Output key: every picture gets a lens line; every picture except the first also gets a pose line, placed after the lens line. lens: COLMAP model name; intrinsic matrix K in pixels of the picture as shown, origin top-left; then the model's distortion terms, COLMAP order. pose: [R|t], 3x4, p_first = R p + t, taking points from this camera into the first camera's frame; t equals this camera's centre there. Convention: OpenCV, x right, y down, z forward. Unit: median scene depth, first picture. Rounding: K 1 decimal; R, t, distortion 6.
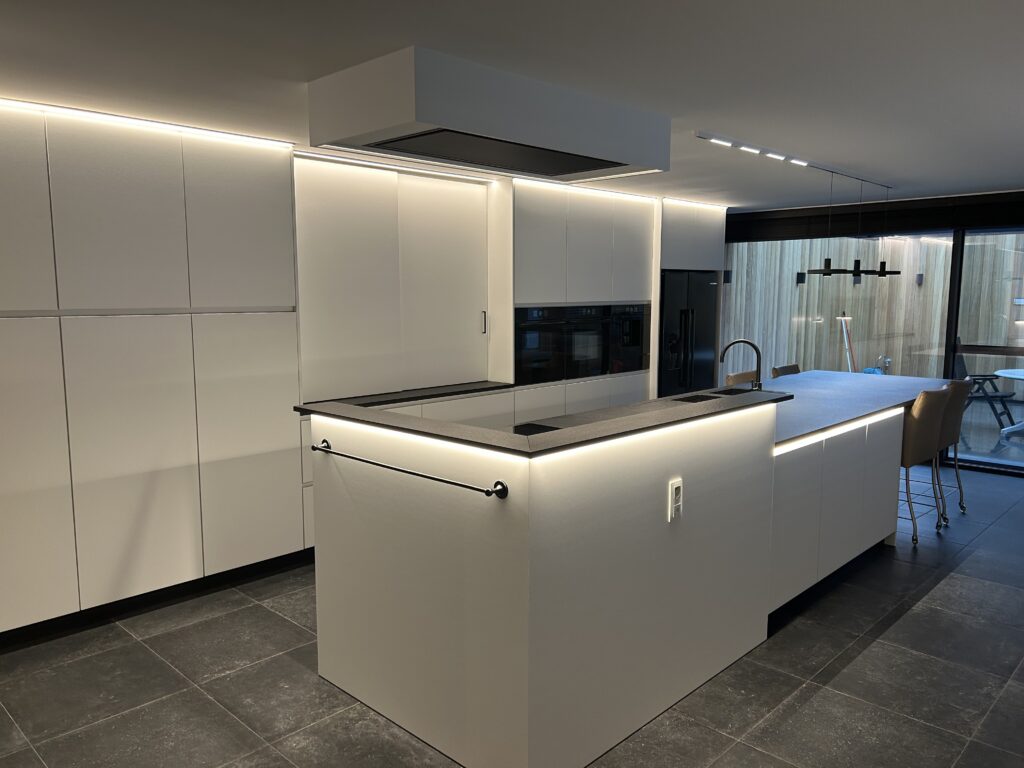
lens RADIAL K [[770.9, 0, 512.0], [0, 770.9, 384.0], [0, 0, 1]] dist [0.068010, -0.070697]
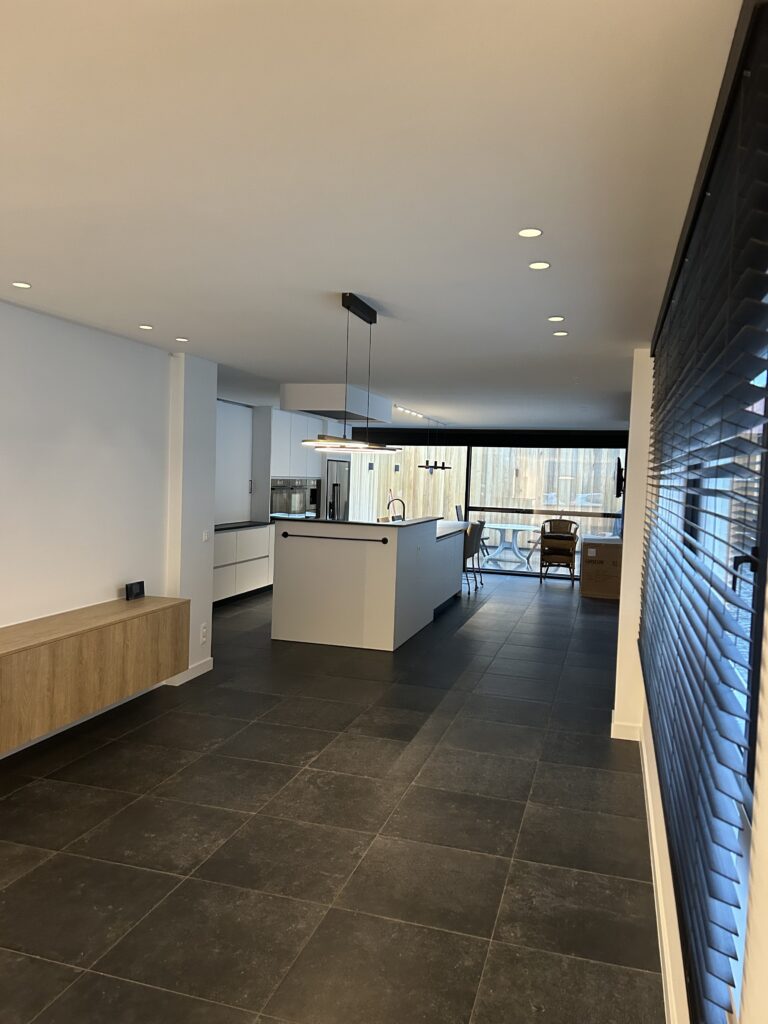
lens RADIAL K [[770.9, 0, 384.0], [0, 770.9, 512.0], [0, 0, 1]] dist [0.068010, -0.070697]
pose [[0.887145, 0.008163, 0.461418, -0.661594], [0.021304, 0.998053, -0.058617, 0.094773], [-0.460999, 0.061832, 0.885244, -0.769494]]
